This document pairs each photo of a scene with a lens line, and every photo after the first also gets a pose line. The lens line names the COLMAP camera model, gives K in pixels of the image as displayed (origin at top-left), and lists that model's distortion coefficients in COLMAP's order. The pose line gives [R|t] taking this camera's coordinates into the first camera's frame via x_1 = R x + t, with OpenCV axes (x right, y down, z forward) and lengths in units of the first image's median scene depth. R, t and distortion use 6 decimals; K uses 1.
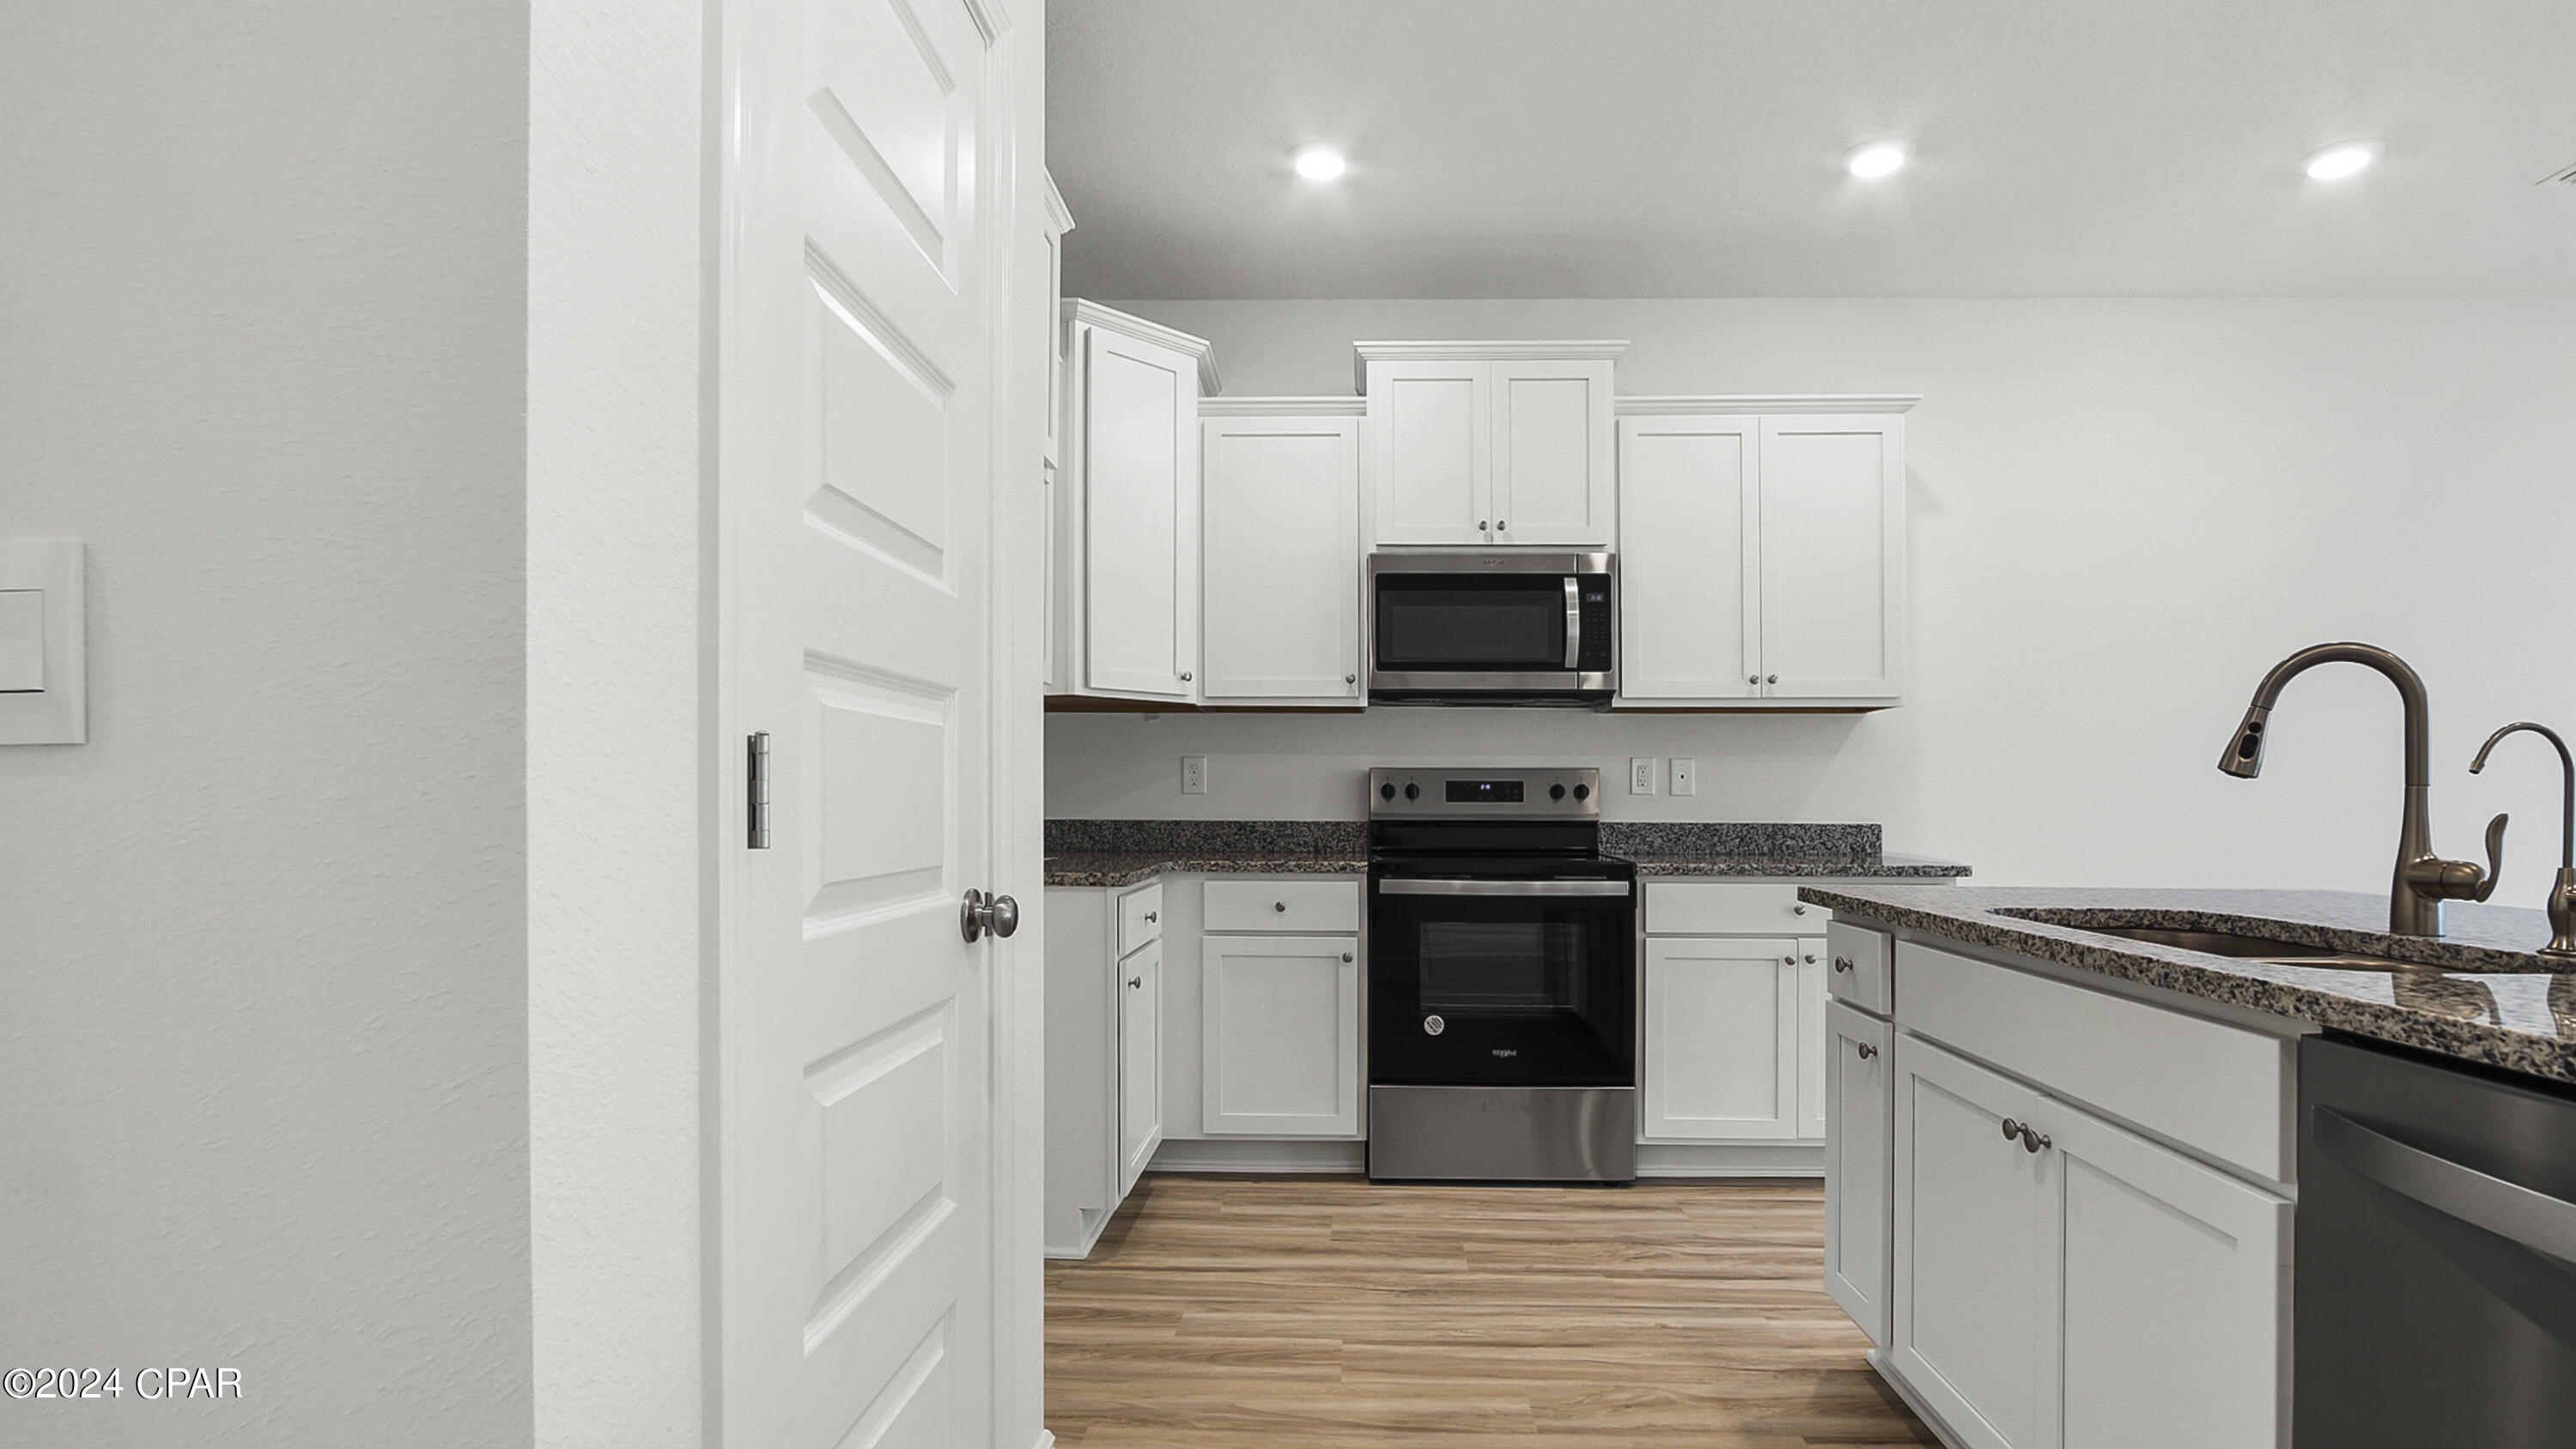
lens RADIAL K [[1226.6, 0, 1343.4], [0, 1226.6, 792.6], [0, 0, 1]] dist [-0.010232, -0.000132]
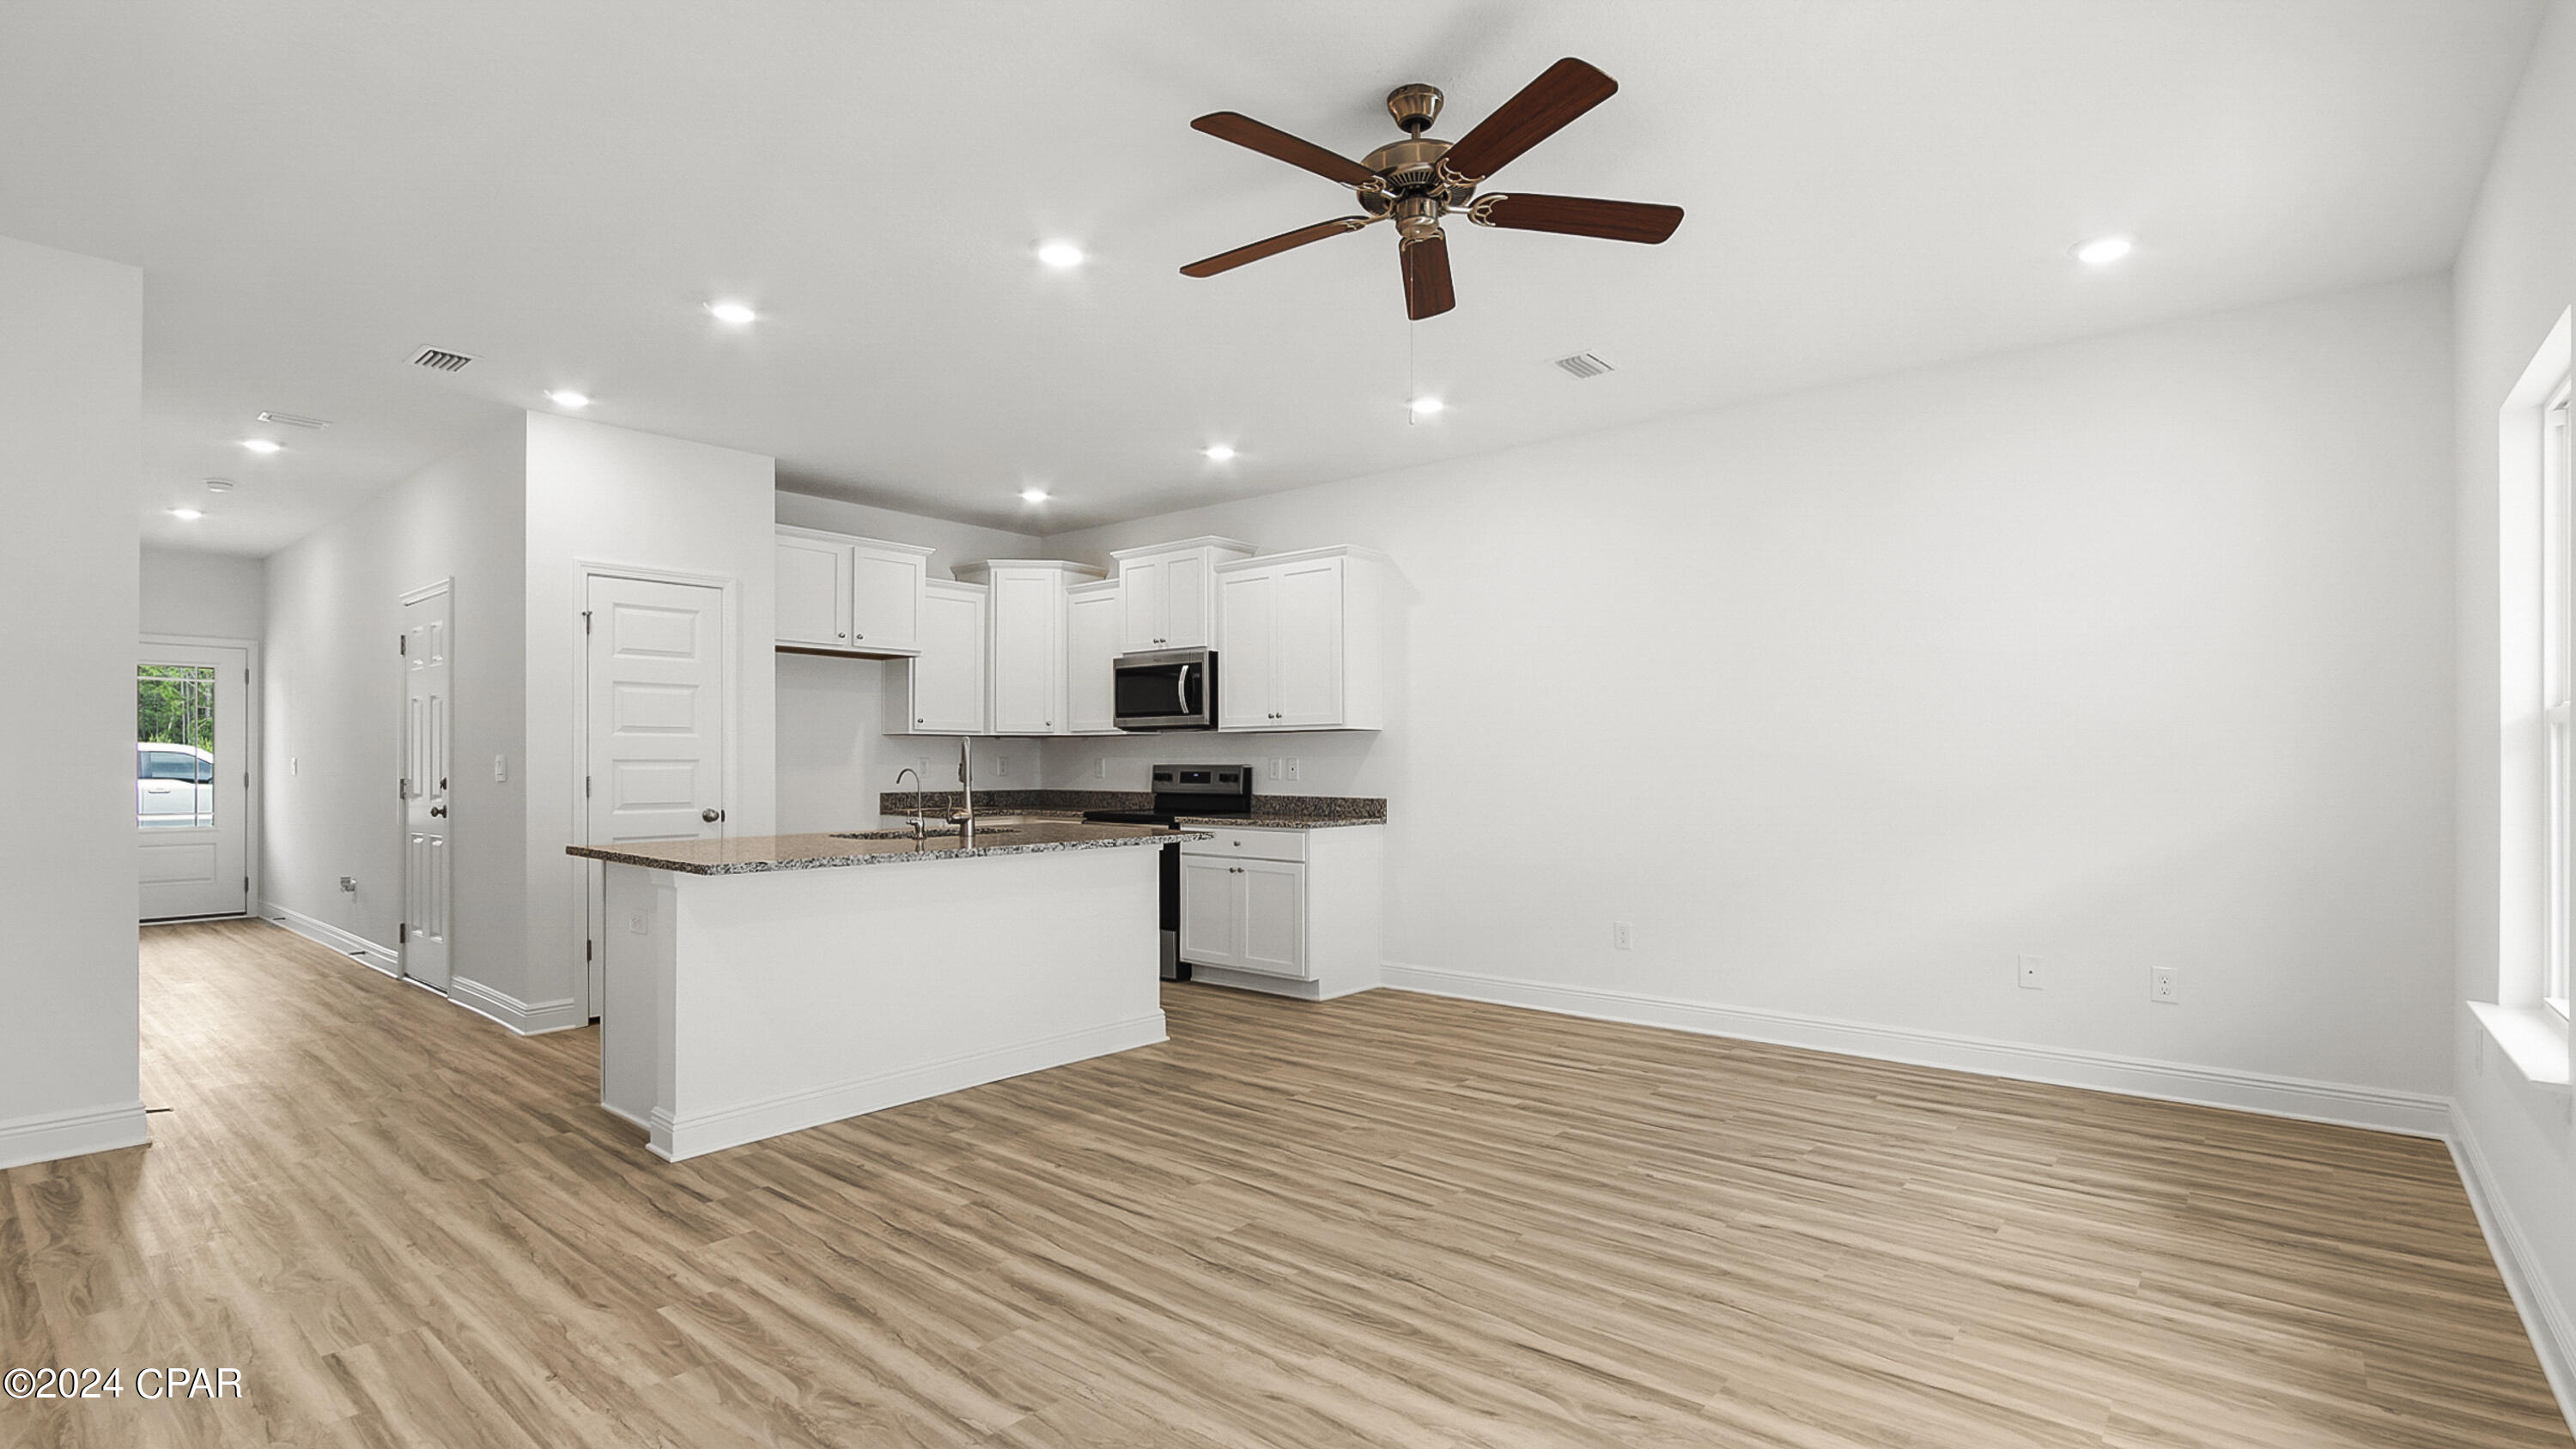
lens RADIAL K [[1189.4, 0, 1287.1], [0, 1189.4, 762.2], [0, 0, 1]] dist [-0.017491, 0.000281]
pose [[0.771969, -0.004191, -0.635647, 1.531270], [0.005461, 0.999985, 0.000040, -0.026254], [0.635637, -0.003502, 0.771980, -0.336654]]
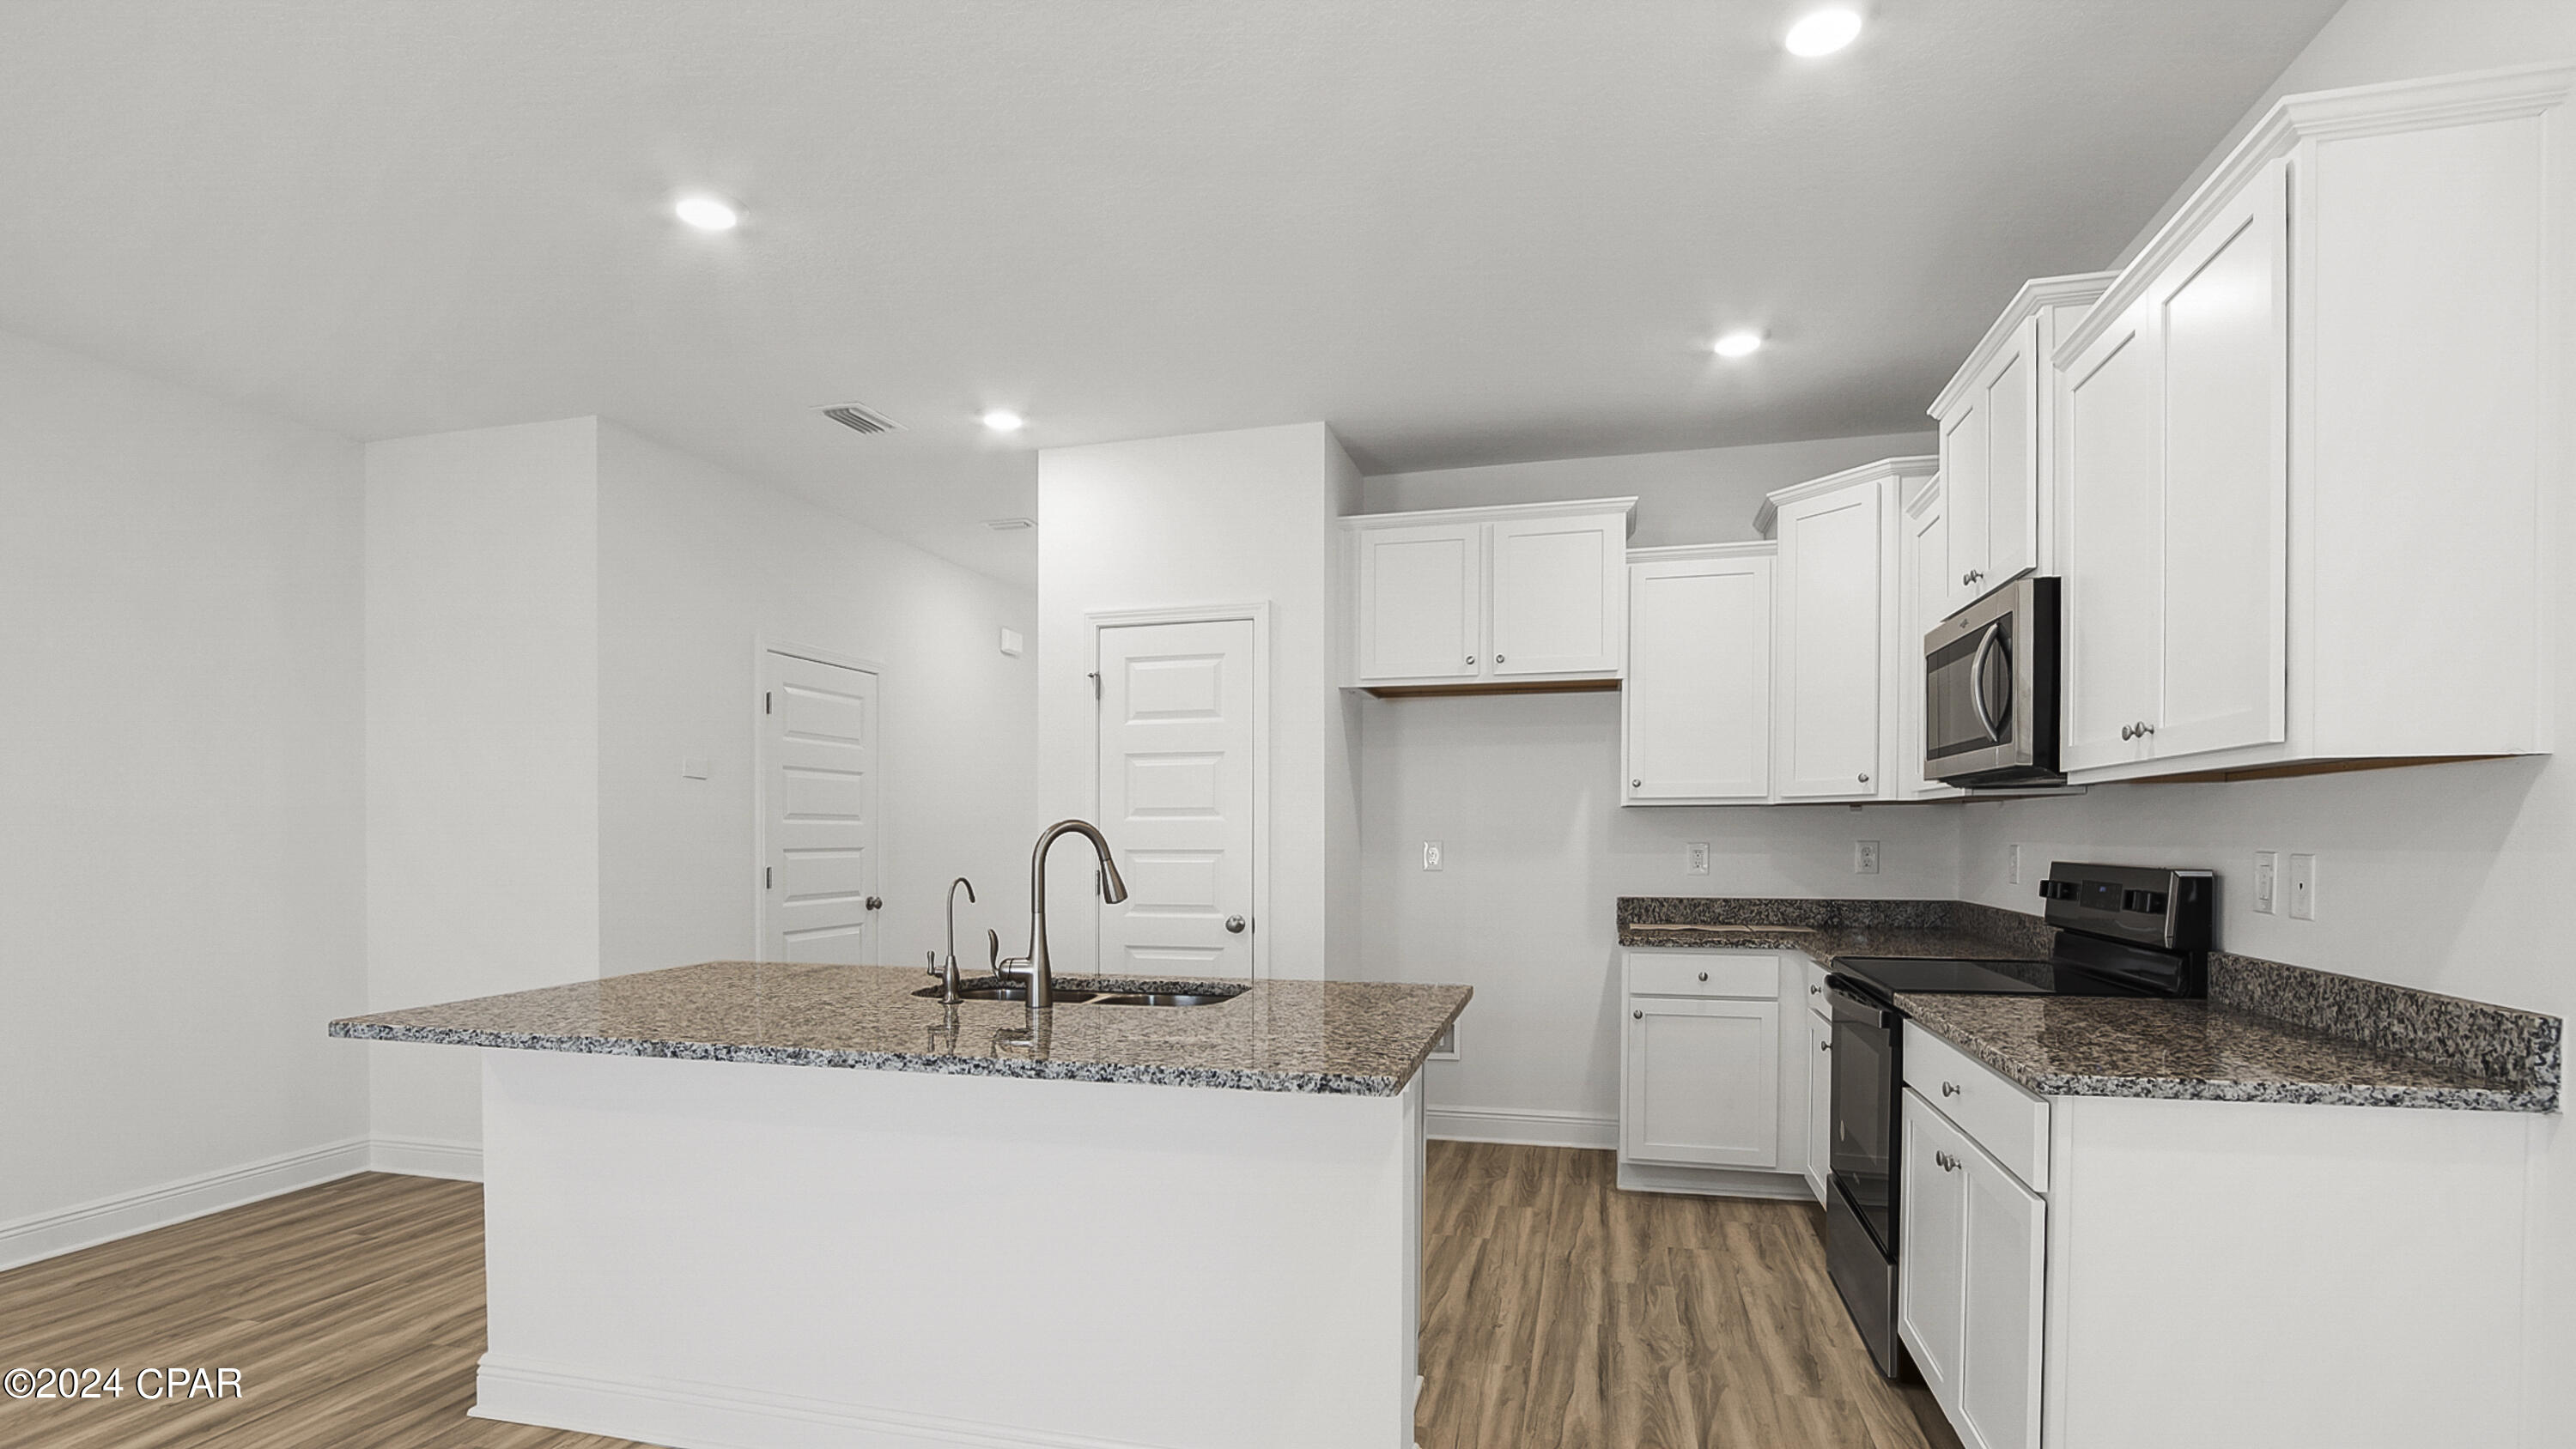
lens RADIAL K [[1211.1, 0, 1283.2], [0, 1211.1, 838.3], [0, 0, 1]] dist [-0.010028, 0.000370]
pose [[-0.252554, 0.000346, -0.967583, 1.076997], [0.007542, 0.999970, -0.001611, -0.043408], [0.967554, -0.007704, -0.252549, 0.788297]]
